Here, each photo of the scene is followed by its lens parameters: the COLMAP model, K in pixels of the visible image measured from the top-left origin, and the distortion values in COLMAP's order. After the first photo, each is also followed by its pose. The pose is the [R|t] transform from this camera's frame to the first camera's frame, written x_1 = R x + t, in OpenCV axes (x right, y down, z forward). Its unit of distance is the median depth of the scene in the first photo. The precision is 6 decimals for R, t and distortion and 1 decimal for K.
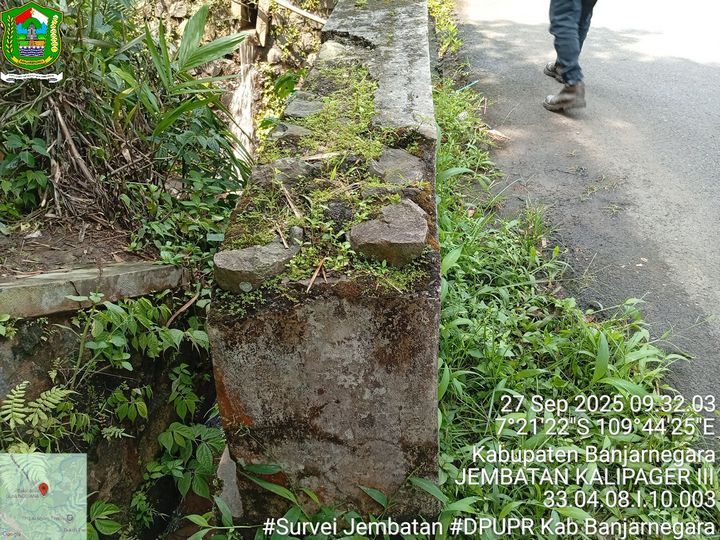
lens RADIAL K [[552.8, 0, 360.0], [0, 552.8, 270.0], [0, 0, 1]] dist [0.077193, -0.165753]
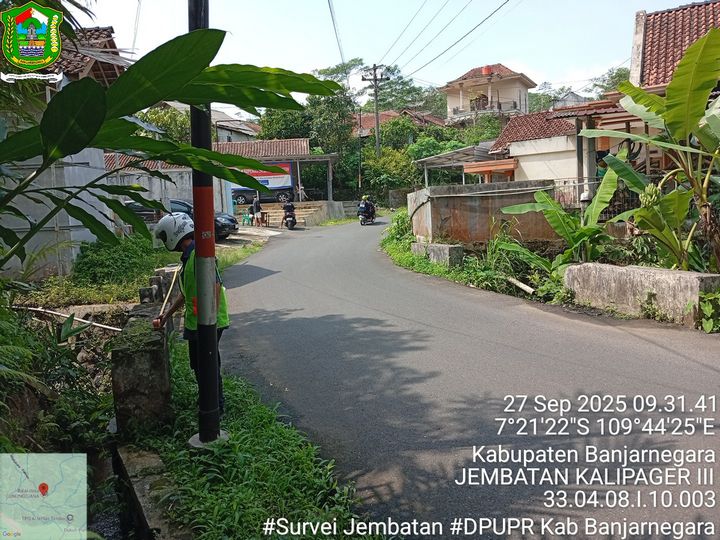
lens RADIAL K [[548.2, 0, 356.0], [0, 548.2, 273.7], [0, 0, 1]] dist [0.137904, -0.342117]
pose [[0.929239, -0.077612, 0.361236, 0.000188], [0.249011, 0.853843, -0.457105, 0.265455], [-0.272962, 0.514712, 0.812750, -0.468092]]
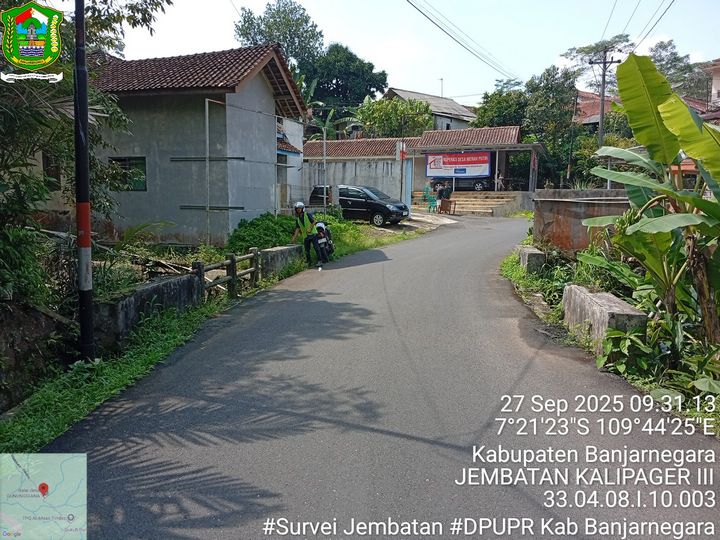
lens RADIAL K [[552.8, 0, 360.0], [0, 552.8, 270.0], [0, 0, 1]] dist [0.077193, -0.165753]
pose [[0.997539, 0.026785, -0.064803, 0.469844], [-0.054602, 0.876548, -0.478208, 0.371204], [0.043994, 0.480569, 0.875853, -0.683928]]
